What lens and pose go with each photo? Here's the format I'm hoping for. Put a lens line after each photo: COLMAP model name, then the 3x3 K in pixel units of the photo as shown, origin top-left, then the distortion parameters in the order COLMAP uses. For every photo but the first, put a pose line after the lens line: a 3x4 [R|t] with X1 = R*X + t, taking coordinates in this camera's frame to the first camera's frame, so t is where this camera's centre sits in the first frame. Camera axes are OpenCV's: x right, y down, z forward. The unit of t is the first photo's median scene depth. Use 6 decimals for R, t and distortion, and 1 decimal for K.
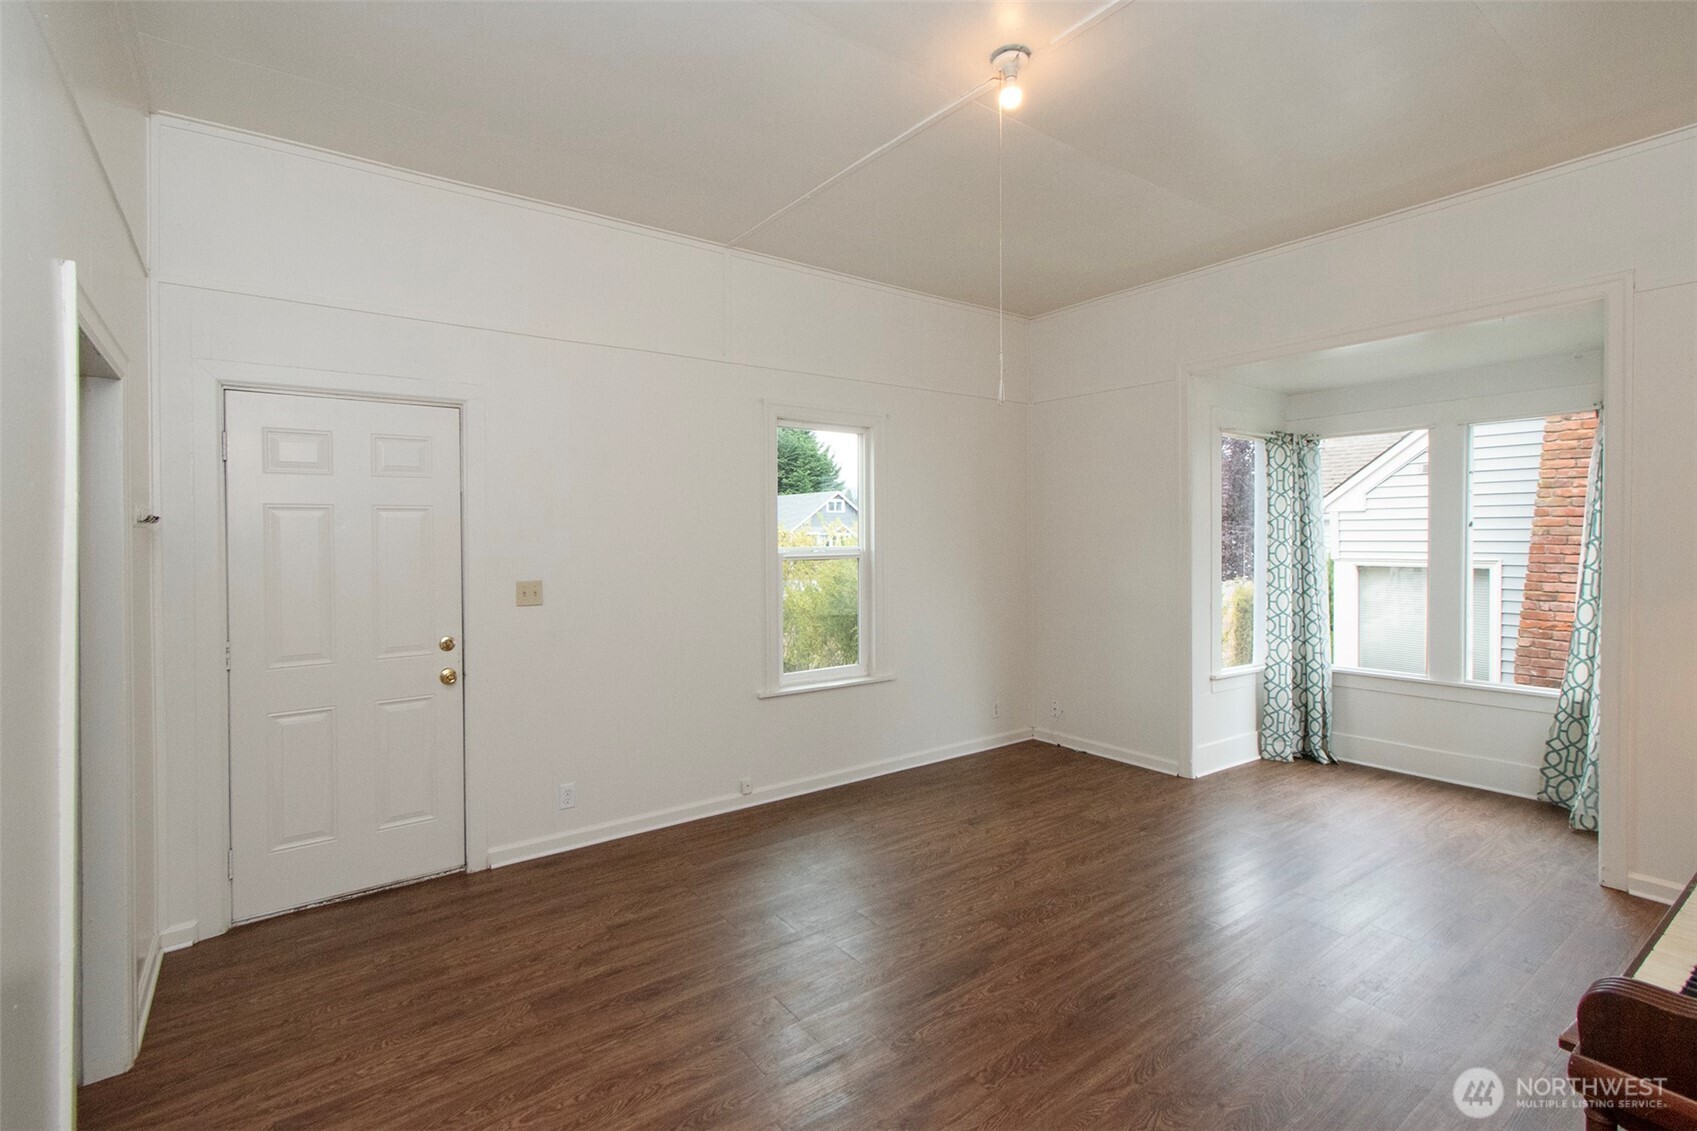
lens RADIAL K [[791.3, 0, 840.7], [0, 791.3, 542.9], [0, 0, 1]] dist [-0.001996, -0.000553]
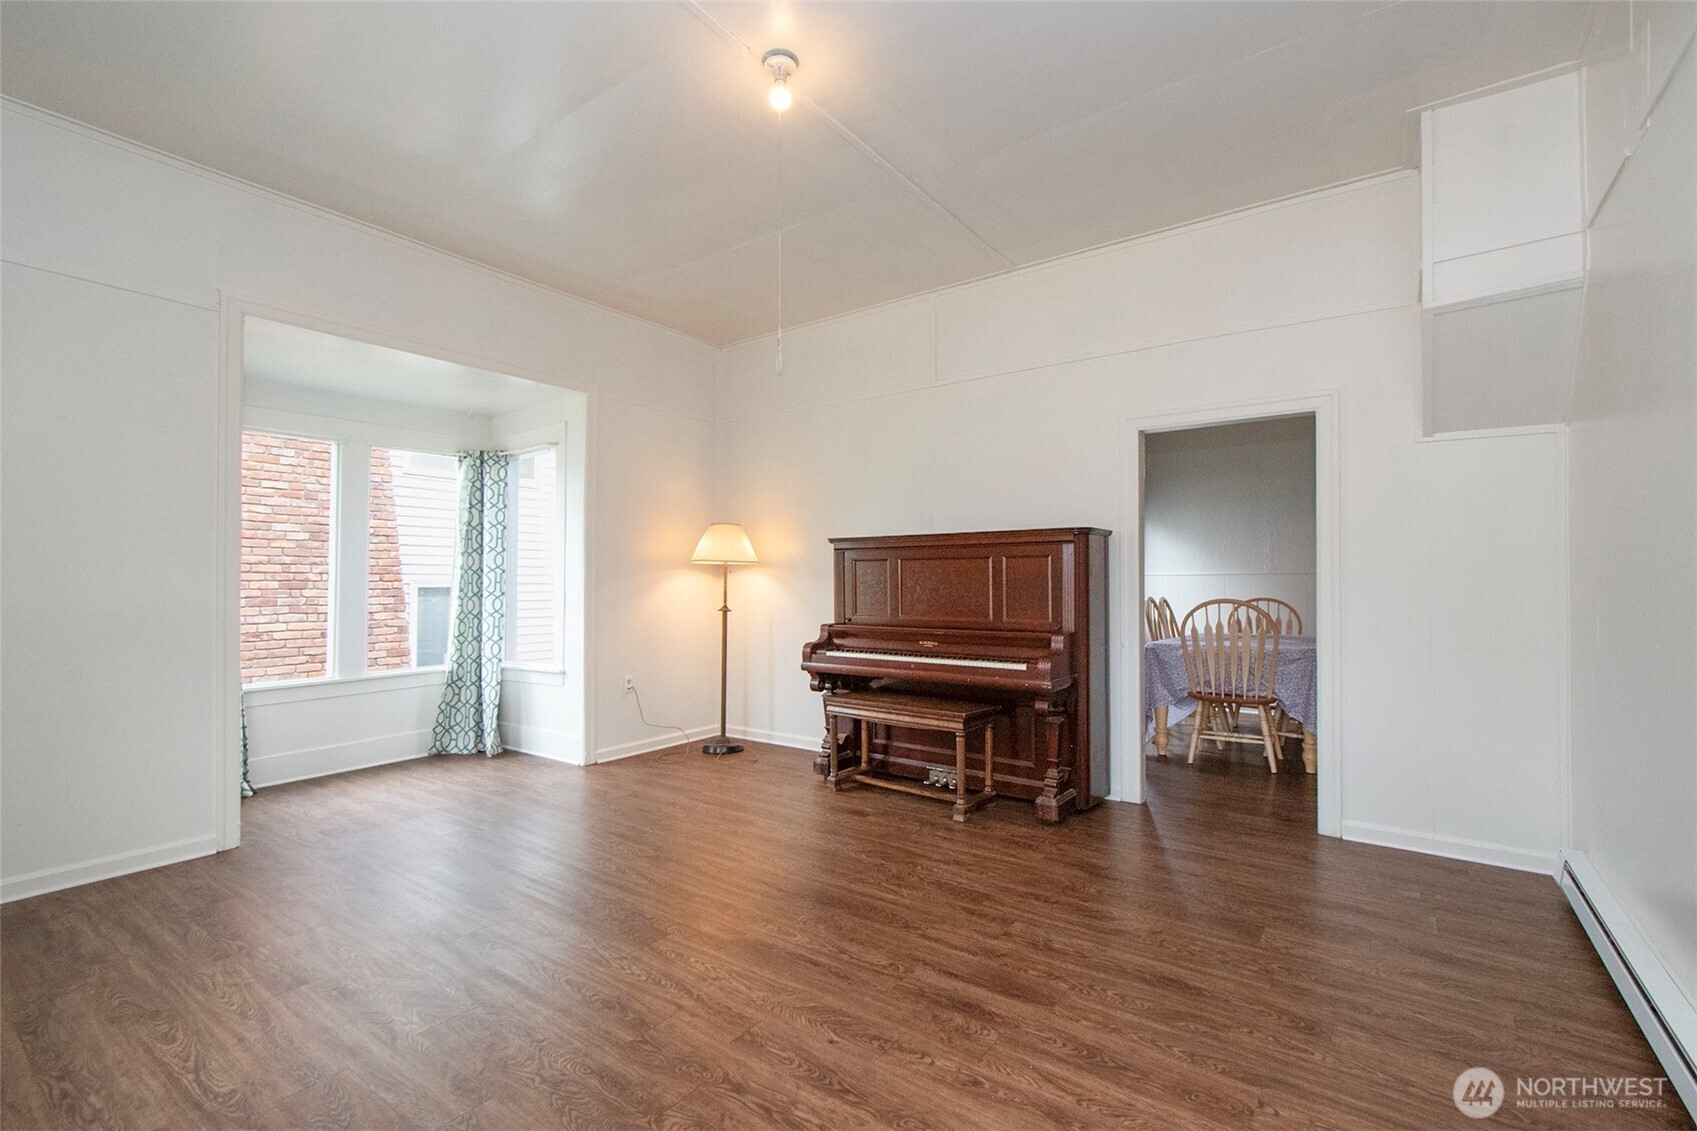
lens RADIAL K [[735.4, 0, 847.5], [0, 735.4, 566.3], [0, 0, 1]] dist [-0.001155, -0.000148]
pose [[-0.305559, 0.025007, 0.951845, -0.458833], [0.016412, 0.999645, -0.020994, 0.060577], [-0.952032, 0.009206, -0.305861, 0.733672]]
